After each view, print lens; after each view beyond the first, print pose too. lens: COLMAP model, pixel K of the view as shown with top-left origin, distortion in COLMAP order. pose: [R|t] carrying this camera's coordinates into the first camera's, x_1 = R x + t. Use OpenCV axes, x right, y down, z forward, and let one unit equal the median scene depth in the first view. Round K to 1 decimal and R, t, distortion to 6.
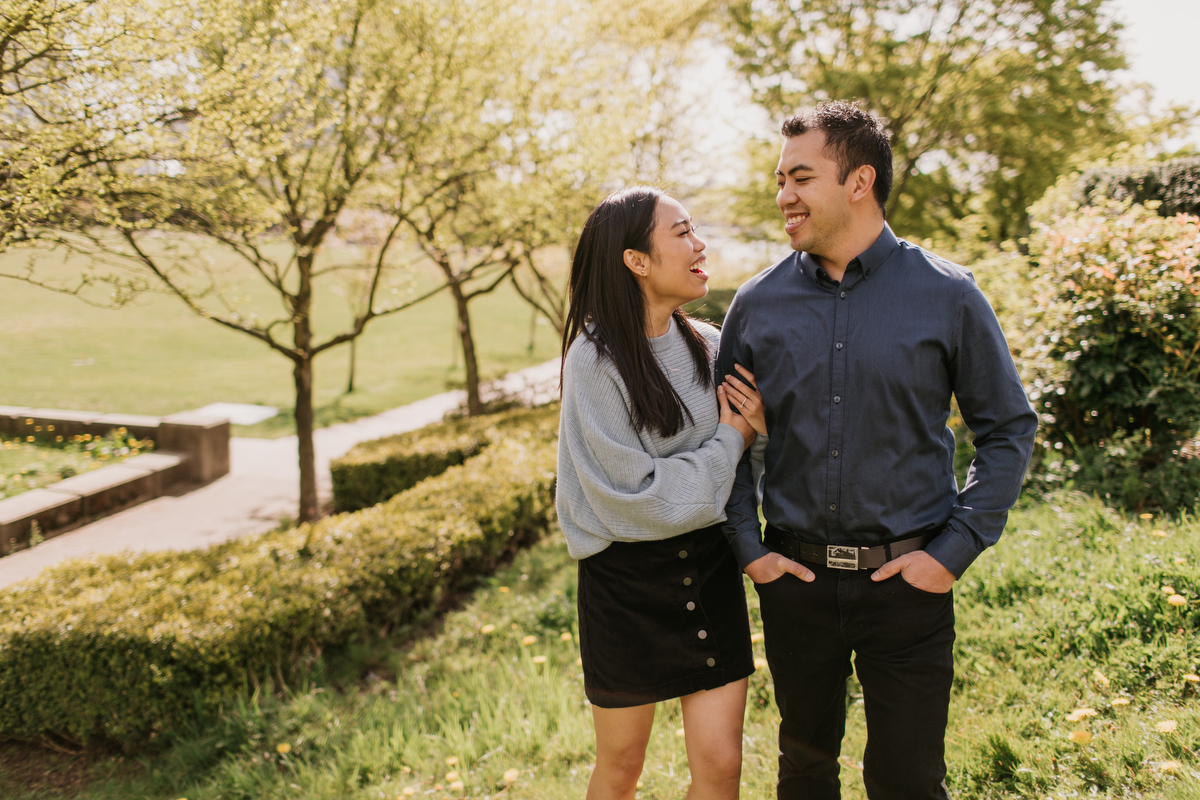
lens RADIAL K [[1173.5, 0, 611.3], [0, 1173.5, 405.7], [0, 0, 1]] dist [0.000147, 0.000000]
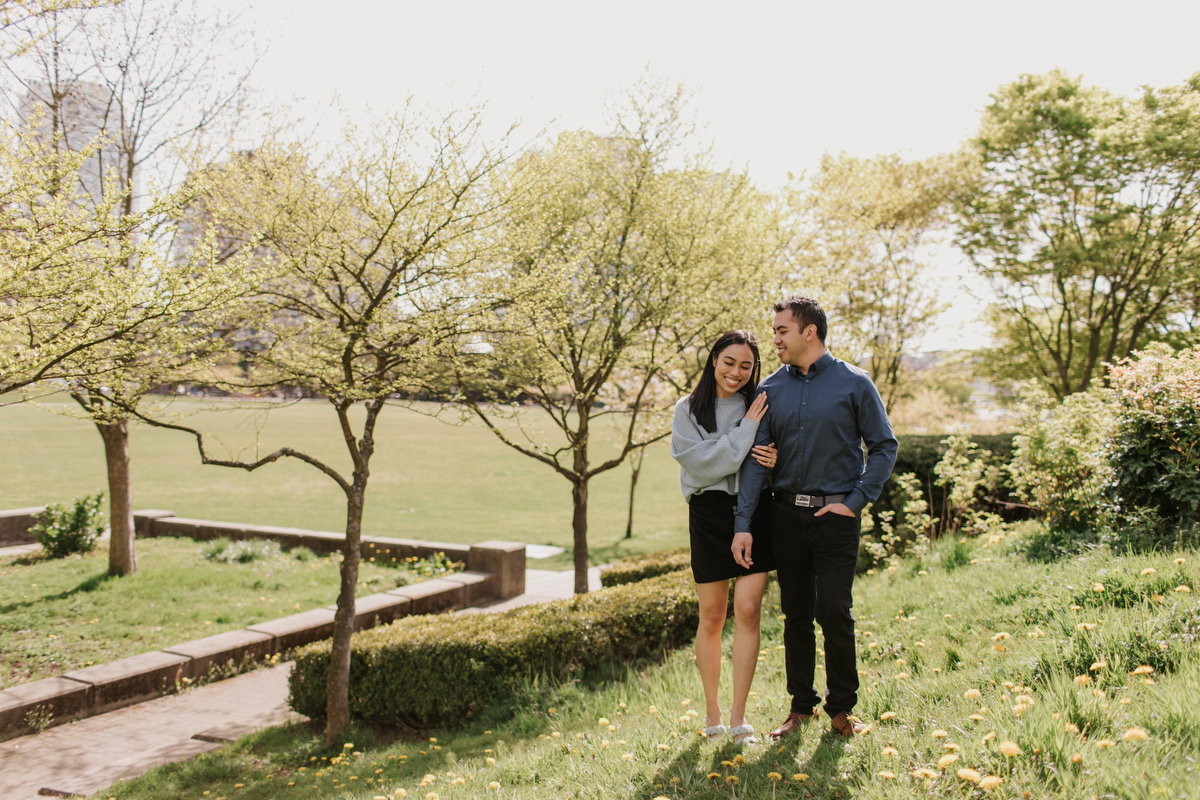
lens RADIAL K [[1173.5, 0, 596.7], [0, 1173.5, 398.9], [0, 0, 1]] dist [0.000147, 0.000000]
pose [[0.967597, -0.010698, -0.252272, 0.122586], [-0.027327, 0.988797, -0.146744, 0.086605], [0.251016, 0.148883, 0.956465, -0.372762]]
